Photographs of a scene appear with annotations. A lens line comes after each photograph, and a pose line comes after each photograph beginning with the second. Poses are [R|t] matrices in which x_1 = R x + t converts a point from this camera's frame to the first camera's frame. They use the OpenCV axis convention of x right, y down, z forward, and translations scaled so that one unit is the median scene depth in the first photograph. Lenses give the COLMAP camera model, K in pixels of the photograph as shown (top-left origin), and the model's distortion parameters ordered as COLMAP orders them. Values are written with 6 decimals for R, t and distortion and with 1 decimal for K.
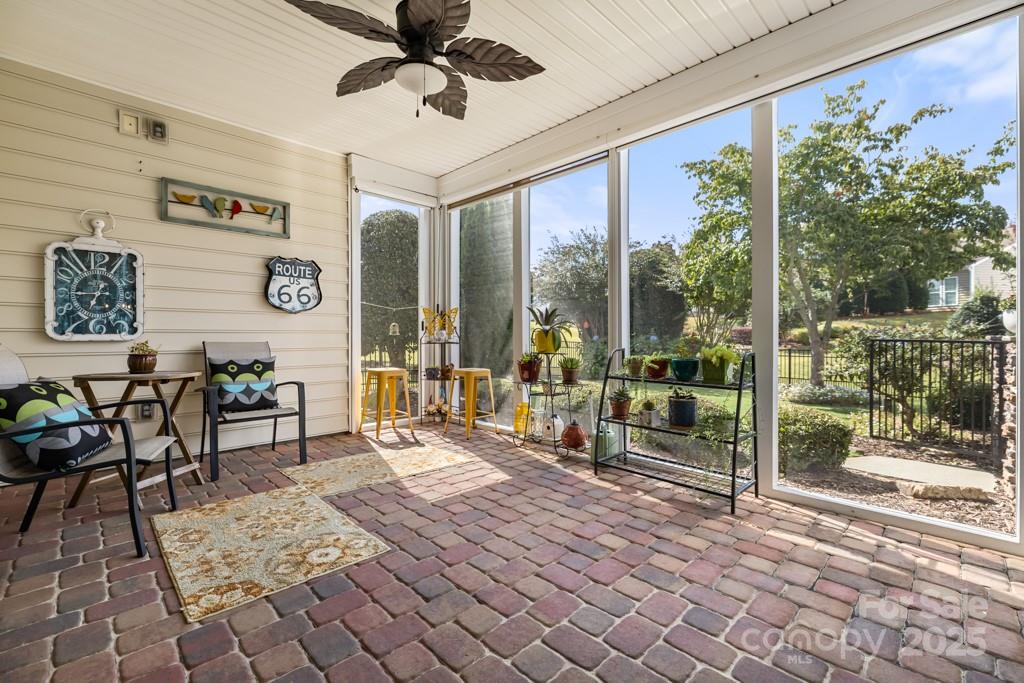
lens RADIAL K [[447.1, 0, 510.4], [0, 447.1, 339.8], [0, 0, 1]] dist [0.001371, -0.000070]
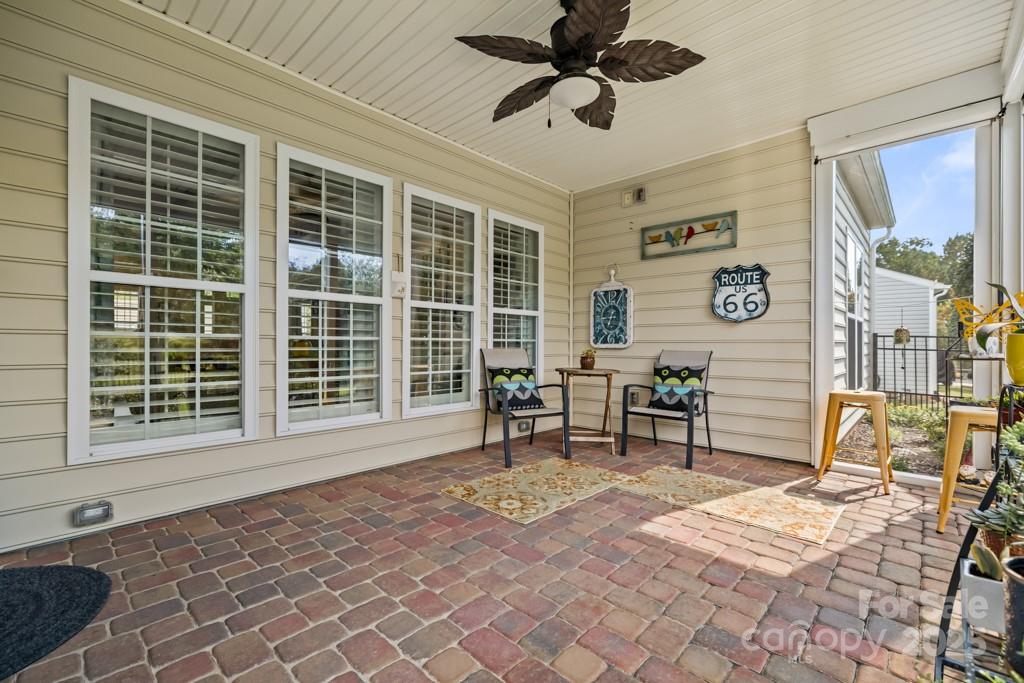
lens RADIAL K [[447.1, 0, 510.4], [0, 447.1, 339.8], [0, 0, 1]] dist [0.001371, -0.000070]
pose [[0.018656, -0.010288, -0.999773, 0.610533], [-0.013608, 0.999852, -0.010543, -0.004801], [0.999733, 0.013802, 0.018513, 0.616131]]
